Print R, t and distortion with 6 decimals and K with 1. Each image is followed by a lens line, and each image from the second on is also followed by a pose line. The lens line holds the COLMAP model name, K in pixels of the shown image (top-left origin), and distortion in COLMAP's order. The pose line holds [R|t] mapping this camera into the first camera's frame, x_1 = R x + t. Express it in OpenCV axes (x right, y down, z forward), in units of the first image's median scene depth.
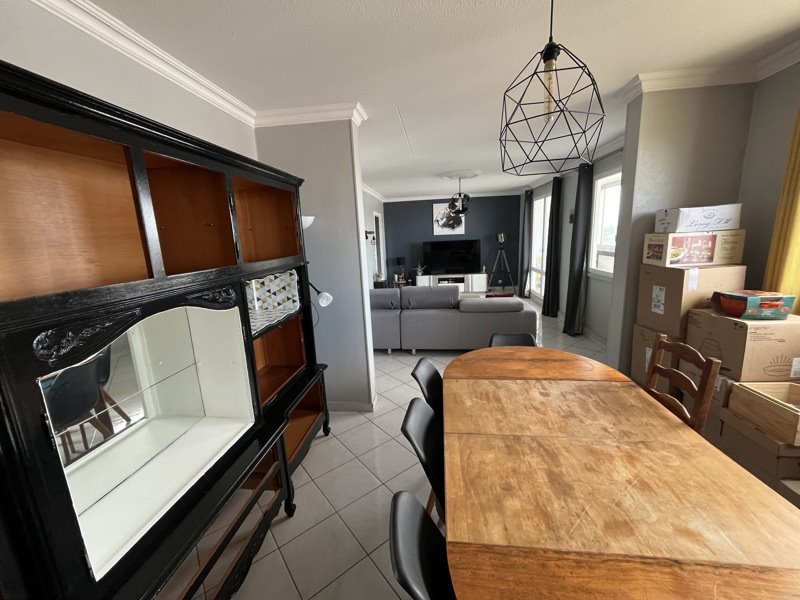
lens RADIAL K [[325.1, 0, 400.0], [0, 325.1, 300.0], [0, 0, 1]] dist [-0.002586, -0.000171]
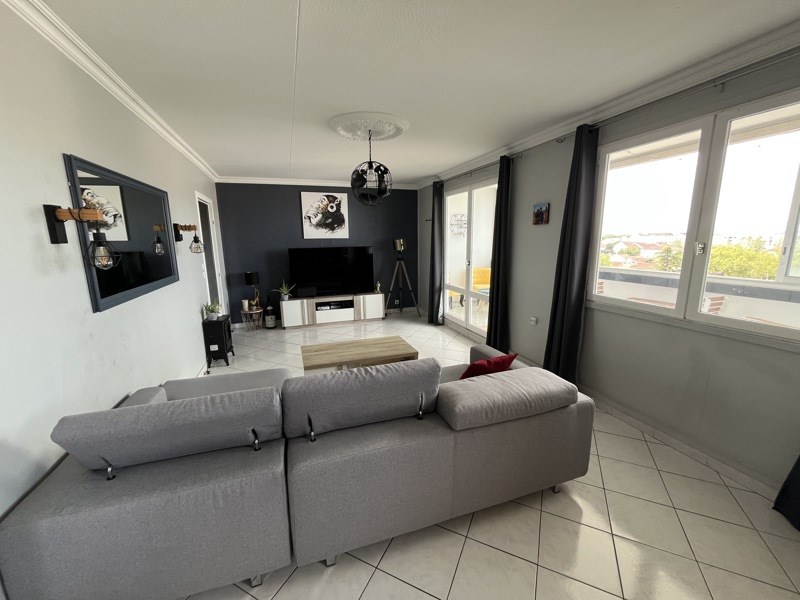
lens RADIAL K [[325.1, 0, 400.0], [0, 325.1, 300.0], [0, 0, 1]] dist [-0.002586, -0.000171]
pose [[0.900742, -0.051460, 0.431296, -0.014196], [0.061127, 0.998093, -0.008574, -0.057009], [-0.430033, 0.034087, 0.902170, 0.323844]]
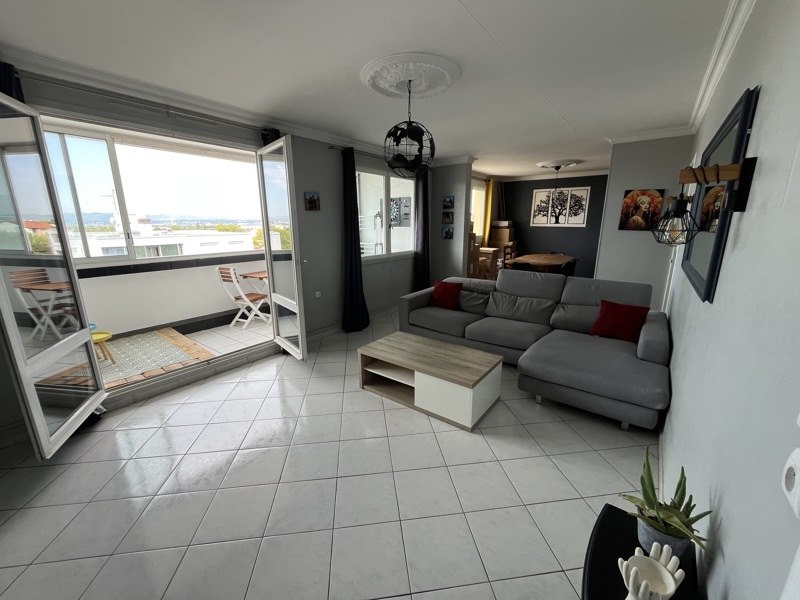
lens RADIAL K [[325.1, 0, 400.0], [0, 325.1, 300.0], [0, 0, 1]] dist [-0.002586, -0.000171]
pose [[-0.861089, -0.084769, 0.501339, -0.033500], [0.131163, 0.915600, 0.380096, -0.193726], [-0.491246, 0.393054, -0.777294, 0.996300]]
